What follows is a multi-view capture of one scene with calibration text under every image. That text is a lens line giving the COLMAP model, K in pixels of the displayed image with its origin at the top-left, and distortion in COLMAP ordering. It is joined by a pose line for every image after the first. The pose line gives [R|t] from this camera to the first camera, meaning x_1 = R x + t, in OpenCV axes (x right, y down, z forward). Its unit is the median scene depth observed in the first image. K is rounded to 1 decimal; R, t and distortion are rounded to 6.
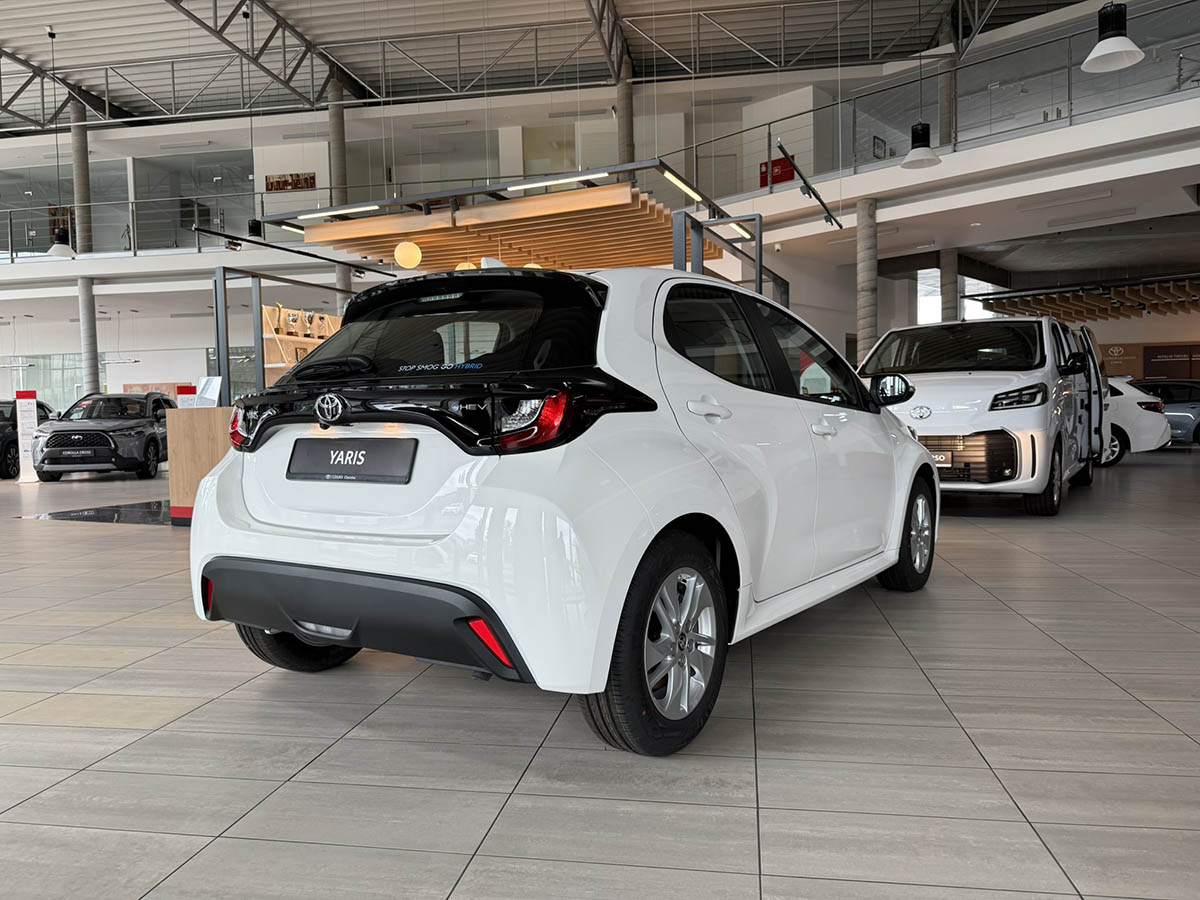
lens RADIAL K [[857.1, 0, 594.2], [0, 857.1, 451.7], [0, 0, 1]] dist [0.004685, -0.005580]
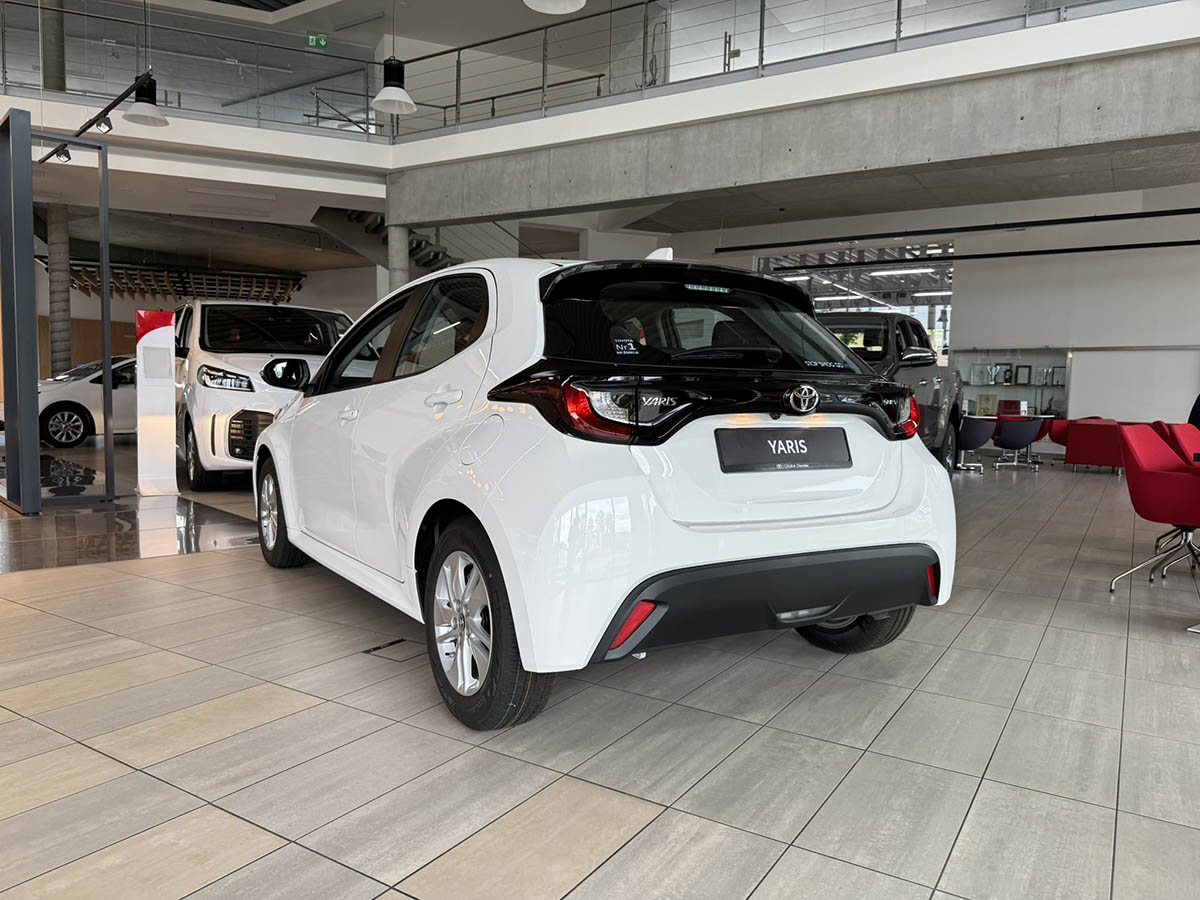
lens RADIAL K [[856.1, 0, 591.6], [0, 856.1, 452.9], [0, 0, 1]] dist [0.038457, -0.064000]
pose [[0.387587, -0.037635, 0.921065, -1.294200], [0.008001, 0.999266, 0.037463, -0.025543], [-0.921798, -0.007151, 0.387603, 0.798747]]
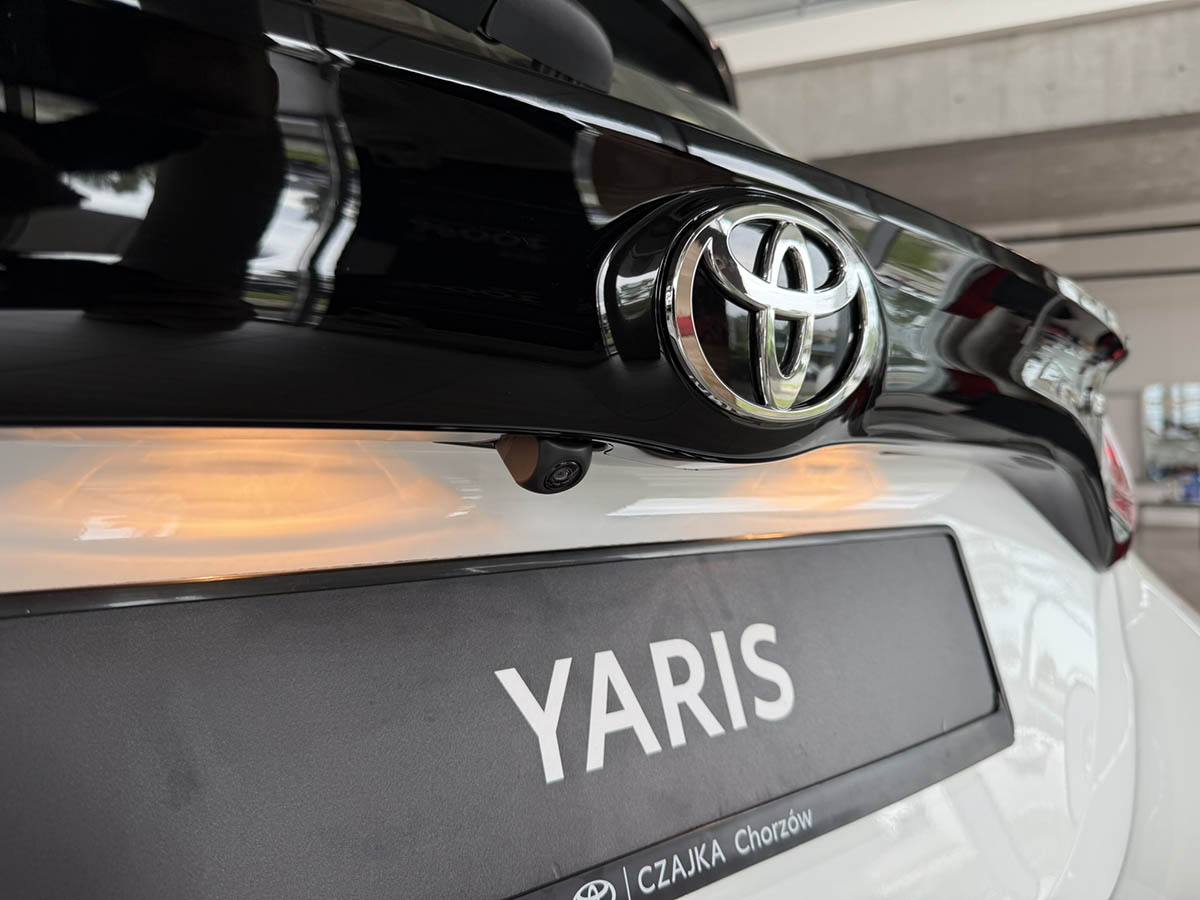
lens RADIAL K [[856.1, 0, 591.6], [0, 856.1, 452.9], [0, 0, 1]] dist [0.038457, -0.064000]
pose [[0.277330, 0.026930, 0.960397, -0.414418], [0.027510, 0.998975, -0.035956, -0.026455], [-0.960381, 0.036392, 0.276305, 0.948604]]
